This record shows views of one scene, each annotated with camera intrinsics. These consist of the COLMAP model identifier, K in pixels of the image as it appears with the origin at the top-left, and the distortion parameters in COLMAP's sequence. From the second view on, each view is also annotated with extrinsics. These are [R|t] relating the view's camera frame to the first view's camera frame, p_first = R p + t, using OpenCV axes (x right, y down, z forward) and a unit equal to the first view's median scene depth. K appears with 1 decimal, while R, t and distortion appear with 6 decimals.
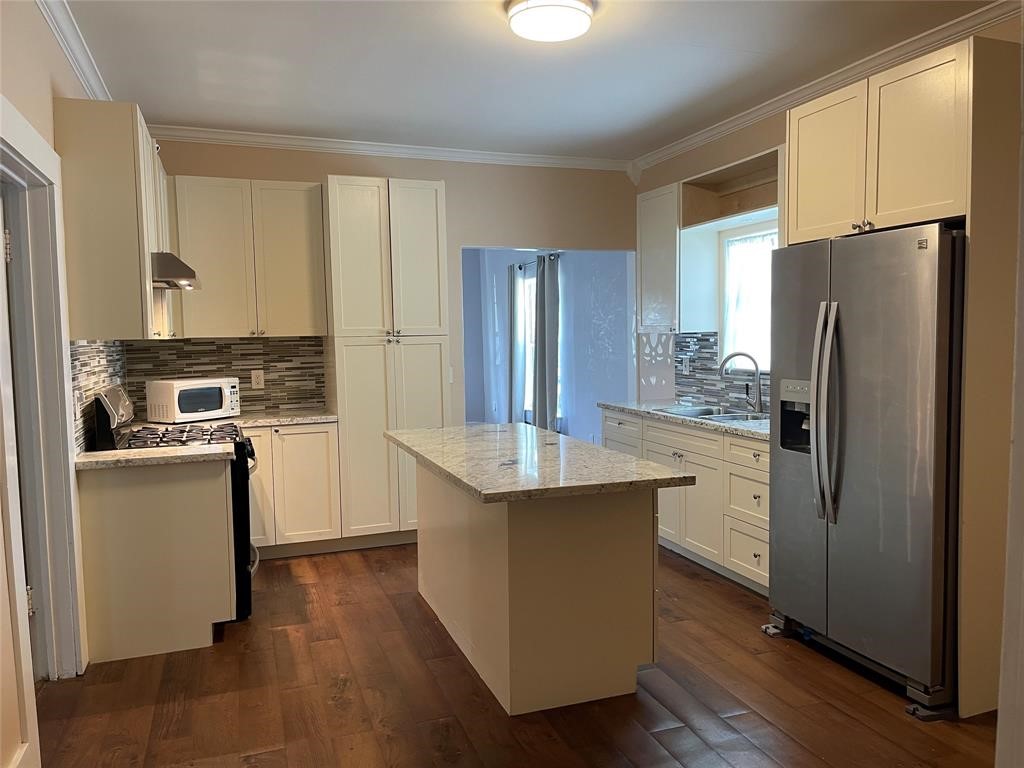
lens RADIAL K [[773.7, 0, 512.0], [0, 773.7, 384.0], [0, 0, 1]] dist [0.100482, -0.134158]
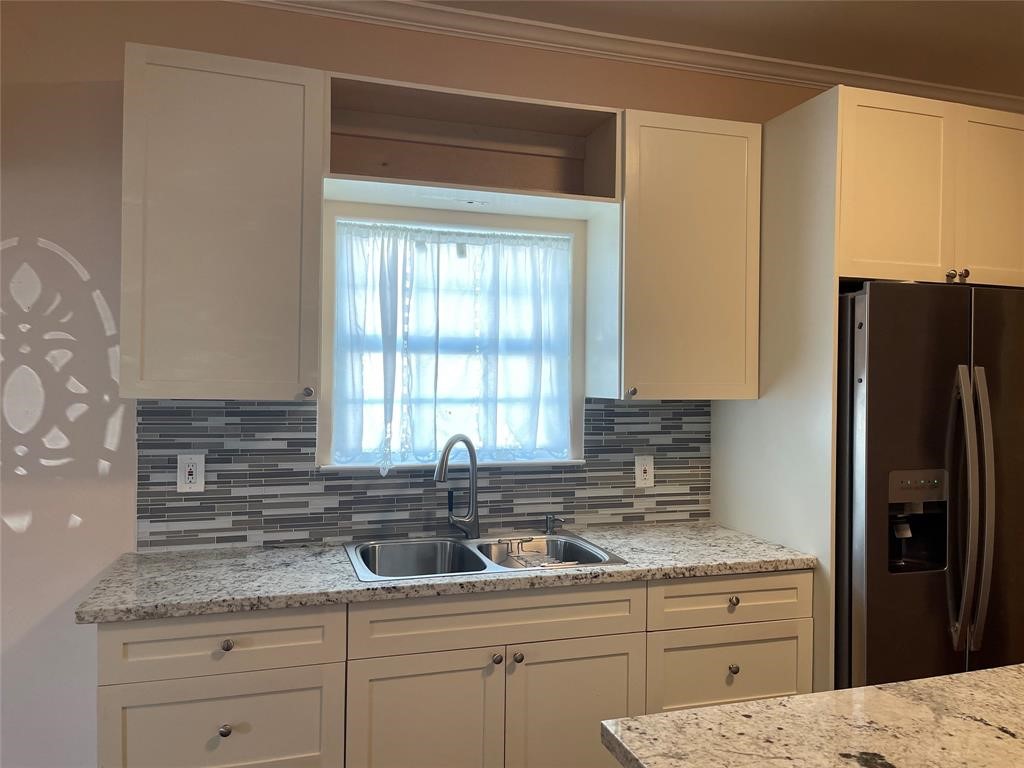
lens RADIAL K [[773.7, 0, 512.0], [0, 773.7, 384.0], [0, 0, 1]] dist [0.100482, -0.134158]
pose [[0.028963, 0.015884, 0.999454, -0.221183], [0.058357, 0.998141, -0.017554, -0.056325], [-0.997876, 0.058834, 0.027982, 0.822056]]
